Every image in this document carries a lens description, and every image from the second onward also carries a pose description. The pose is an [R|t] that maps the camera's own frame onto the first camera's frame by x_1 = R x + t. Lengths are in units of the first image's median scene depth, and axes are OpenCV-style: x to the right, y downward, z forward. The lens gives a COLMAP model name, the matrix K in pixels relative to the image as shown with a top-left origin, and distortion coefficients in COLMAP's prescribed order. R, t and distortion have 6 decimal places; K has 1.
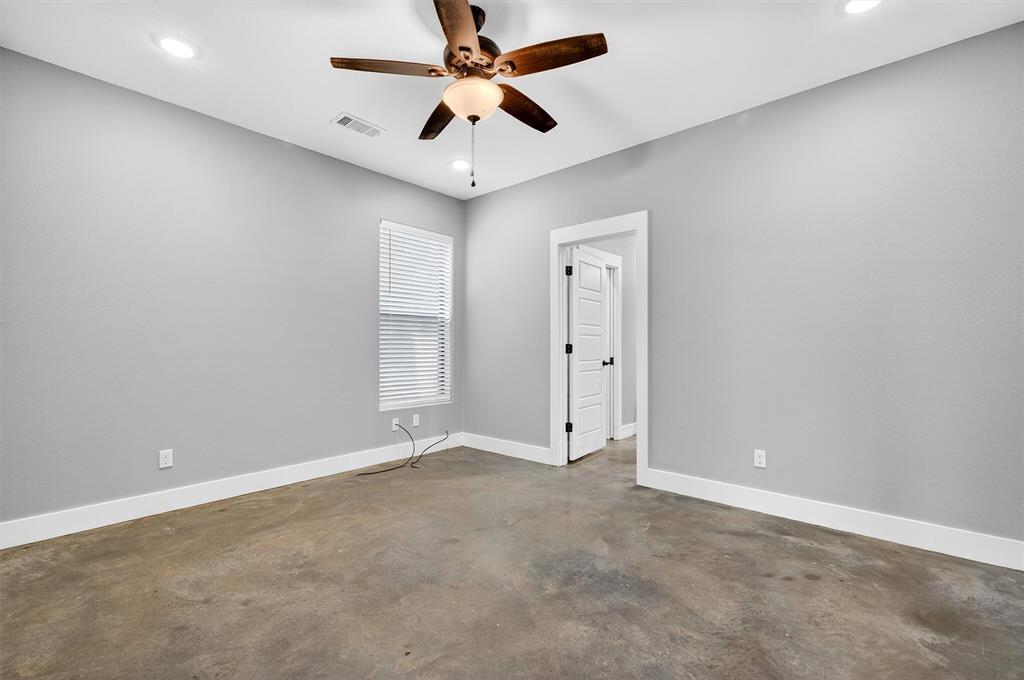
lens RADIAL K [[439.2, 0, 511.7], [0, 439.2, 340.1], [0, 0, 1]] dist [0.000962, -0.000350]
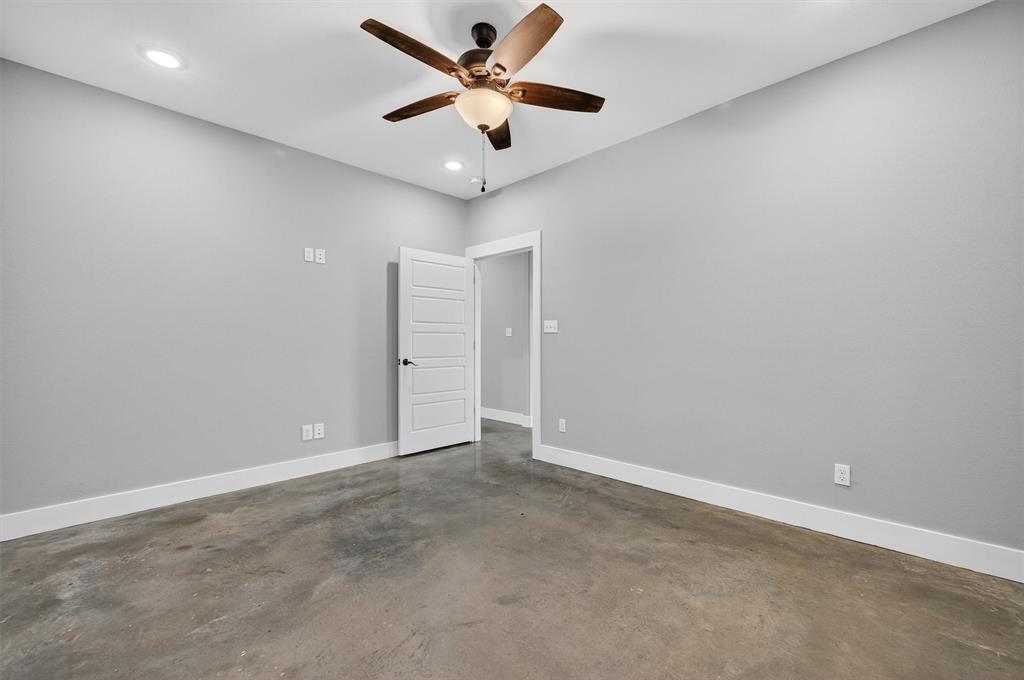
lens RADIAL K [[421.2, 0, 508.0], [0, 421.2, 339.2], [0, 0, 1]] dist [-0.003998, 0.000938]
pose [[-0.998046, 0.001861, 0.062454, -0.196567], [0.000512, 0.999766, -0.021615, 0.025033], [-0.062480, -0.021541, -0.997814, 1.867251]]
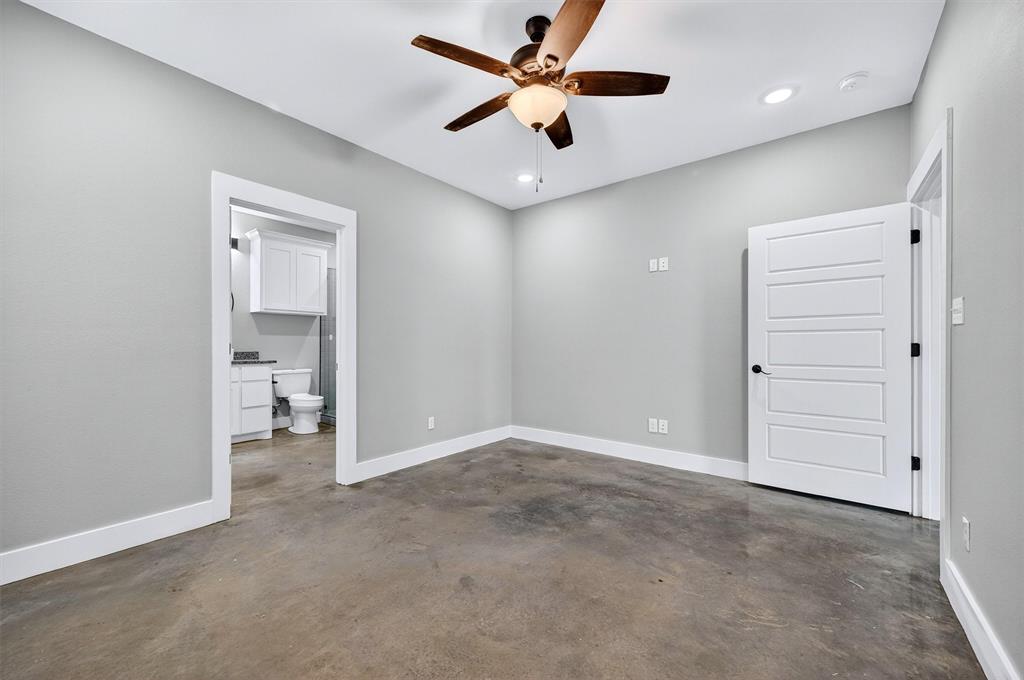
lens RADIAL K [[397.7, 0, 512.7], [0, 397.7, 343.2], [0, 0, 1]] dist [0.004979, -0.001017]
pose [[-0.050556, 0.003158, 0.998716, -0.957602], [-0.014009, 0.999894, -0.003871, 0.012348], [-0.998623, -0.014186, -0.050507, 1.030543]]
